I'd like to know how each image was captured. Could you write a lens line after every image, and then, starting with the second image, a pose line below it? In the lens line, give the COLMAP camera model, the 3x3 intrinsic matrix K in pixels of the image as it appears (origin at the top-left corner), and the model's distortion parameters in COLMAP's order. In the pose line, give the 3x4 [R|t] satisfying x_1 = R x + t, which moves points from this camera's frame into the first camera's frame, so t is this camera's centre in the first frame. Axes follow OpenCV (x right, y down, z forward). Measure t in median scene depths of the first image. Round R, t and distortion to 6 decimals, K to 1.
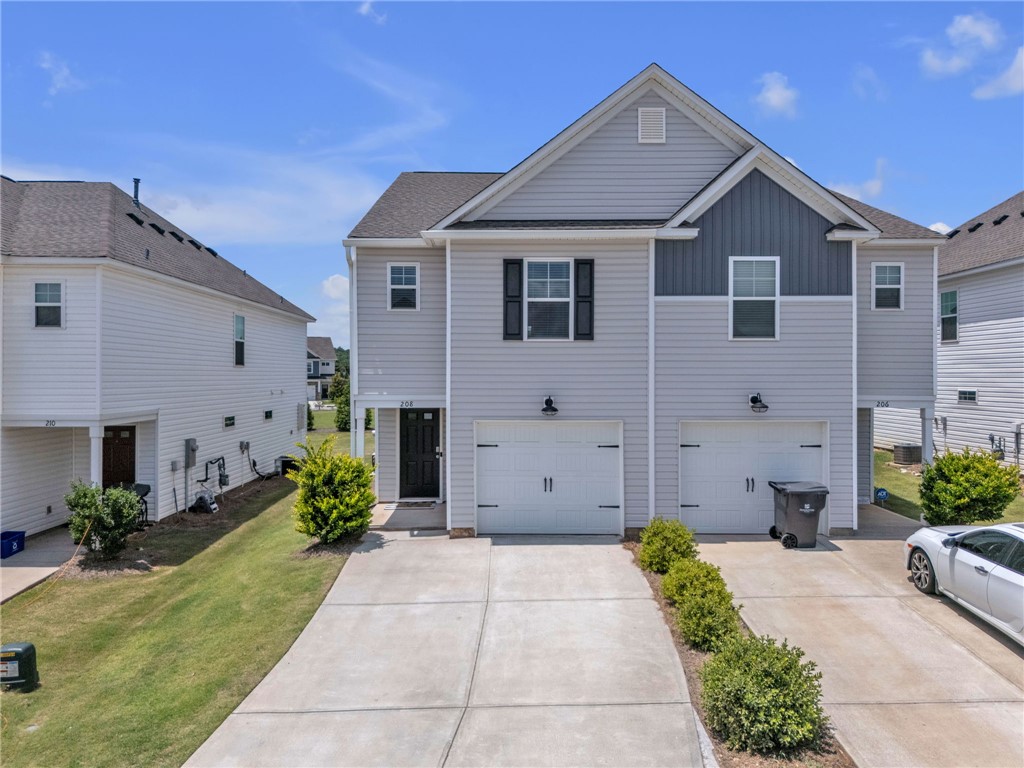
lens RADIAL K [[757.5, 0, 512.0], [0, 757.5, 384.0], [0, 0, 1]] dist [0.054234, -0.041126]
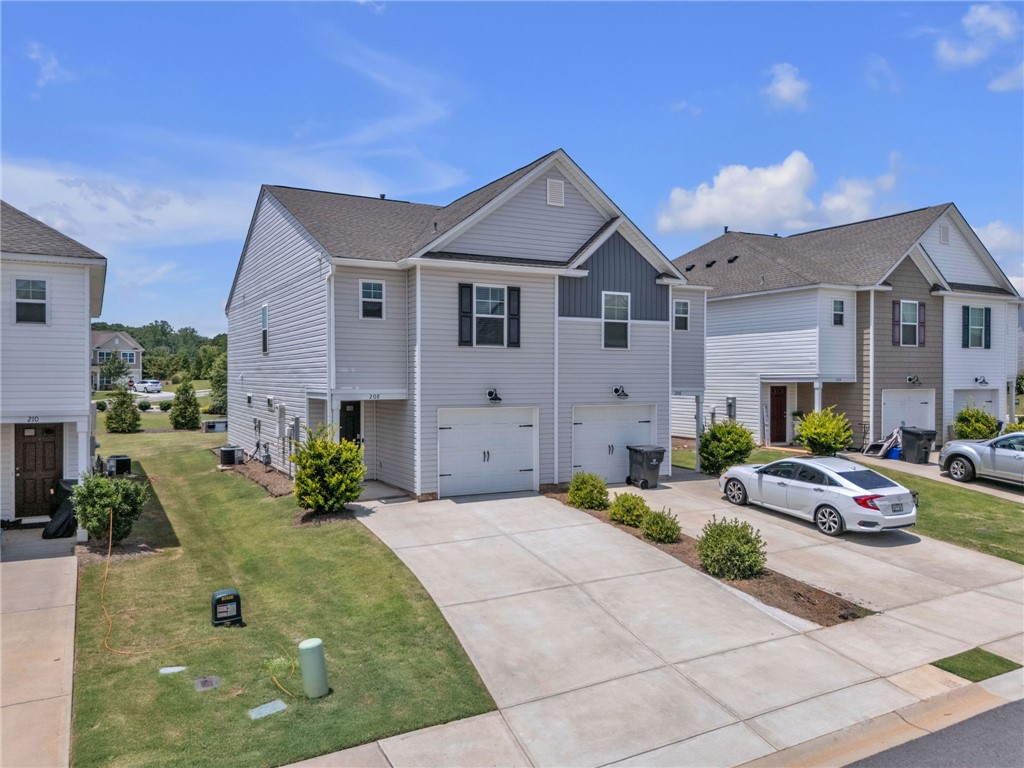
lens RADIAL K [[757.5, 0, 512.0], [0, 757.5, 384.0], [0, 0, 1]] dist [0.054234, -0.041126]
pose [[0.887750, -0.002949, 0.460316, -0.526437], [0.002735, 0.999996, 0.001131, 0.006014], [-0.460317, 0.000255, 0.887755, -0.190763]]
